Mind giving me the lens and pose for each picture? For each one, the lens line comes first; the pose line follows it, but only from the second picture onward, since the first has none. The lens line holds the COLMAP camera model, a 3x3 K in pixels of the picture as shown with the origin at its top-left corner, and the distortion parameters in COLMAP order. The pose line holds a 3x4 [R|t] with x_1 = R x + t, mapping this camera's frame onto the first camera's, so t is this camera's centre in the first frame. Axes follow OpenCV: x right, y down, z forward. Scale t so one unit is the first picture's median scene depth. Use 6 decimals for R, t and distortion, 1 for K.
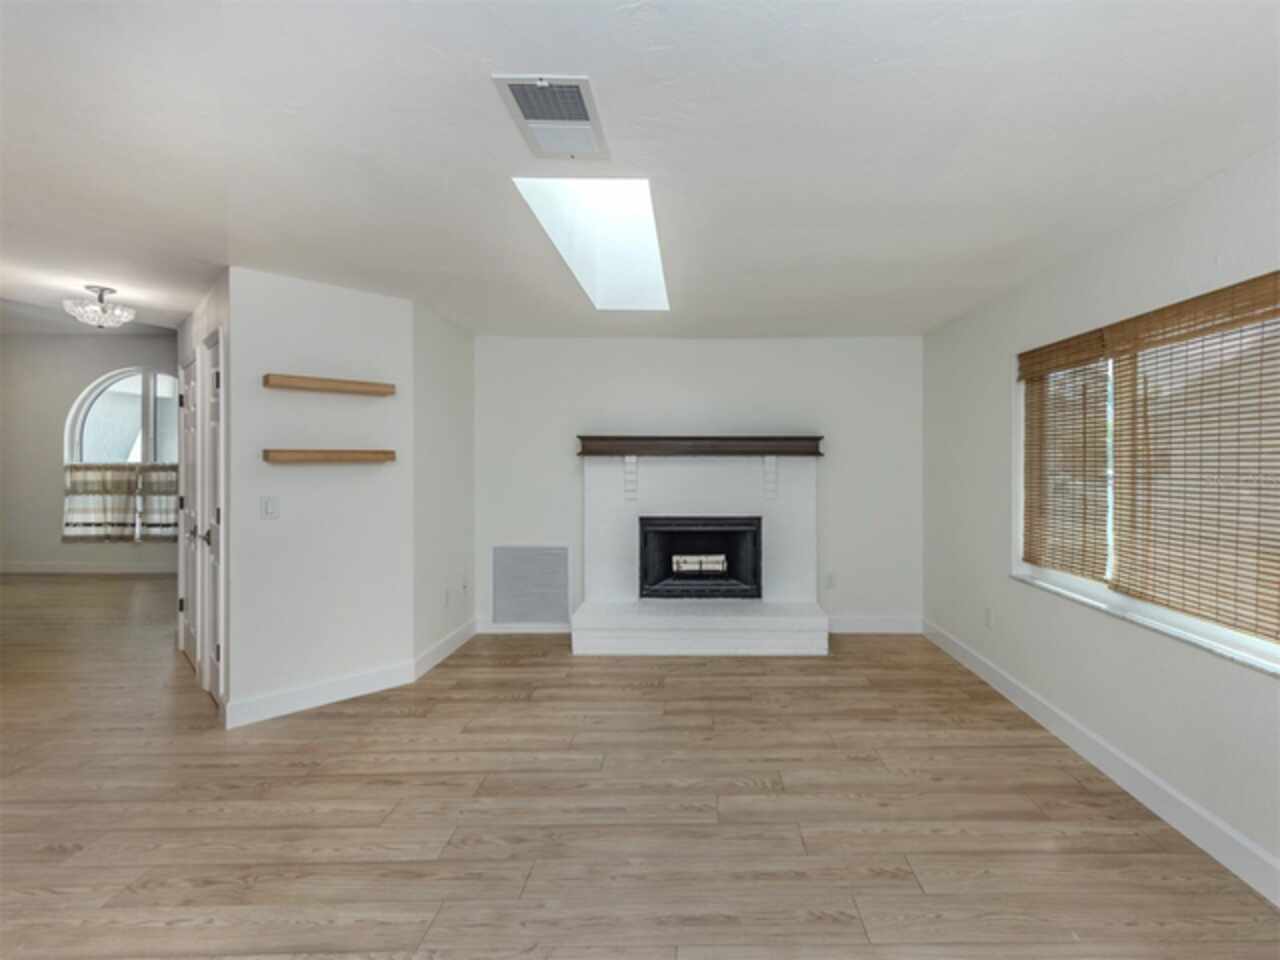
lens RADIAL K [[568.3, 0, 716.4], [0, 568.3, 462.7], [0, 0, 1]] dist [0.007567, -0.001220]
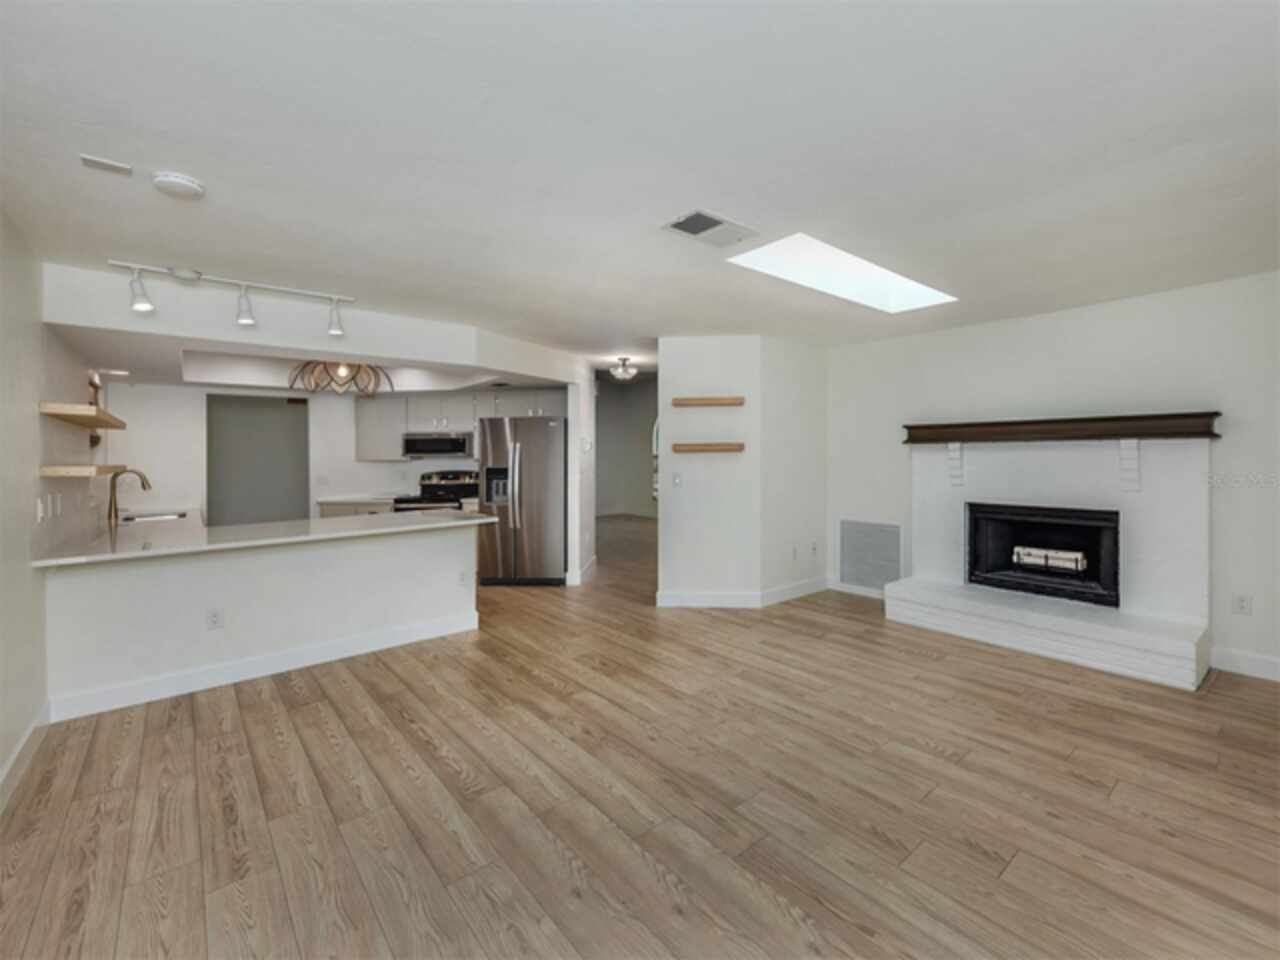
lens RADIAL K [[568.3, 0, 716.4], [0, 568.3, 462.7], [0, 0, 1]] dist [0.007567, -0.001220]
pose [[0.673816, 0.004476, -0.738886, 0.406213], [0.011356, 0.999801, 0.016413, 0.002854], [0.738812, -0.019451, 0.673631, -0.014040]]
